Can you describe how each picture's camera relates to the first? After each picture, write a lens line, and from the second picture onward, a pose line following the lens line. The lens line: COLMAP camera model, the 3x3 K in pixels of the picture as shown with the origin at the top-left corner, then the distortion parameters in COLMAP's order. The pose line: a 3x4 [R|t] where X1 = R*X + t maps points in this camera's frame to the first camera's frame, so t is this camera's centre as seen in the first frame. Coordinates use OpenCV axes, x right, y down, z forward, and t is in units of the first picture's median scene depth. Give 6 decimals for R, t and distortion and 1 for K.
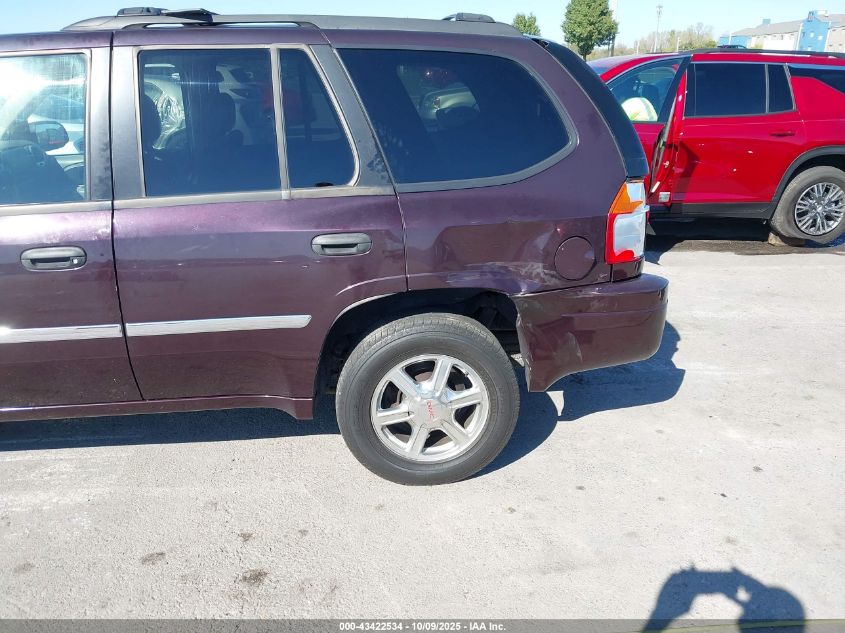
lens RADIAL K [[634.4, 0, 422.5], [0, 634.4, 316.5], [0, 0, 1]] dist [0.046039, -0.055495]
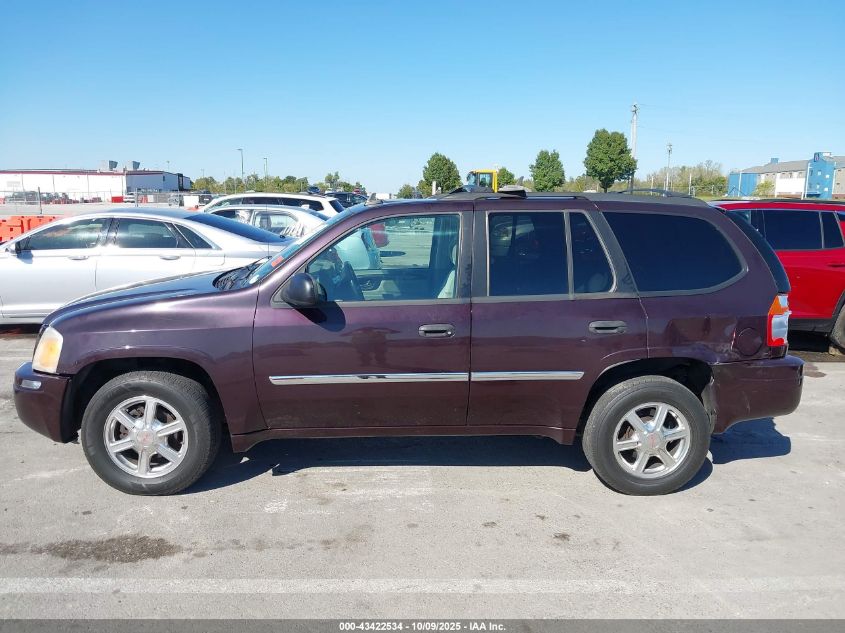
lens RADIAL K [[634.4, 0, 422.5], [0, 634.4, 316.5], [0, 0, 1]] dist [0.046039, -0.055495]
pose [[0.999287, 0.027484, -0.025902, -0.499246], [-0.031682, 0.983367, -0.178846, 0.146605], [0.020556, 0.179539, 0.983536, -0.544046]]
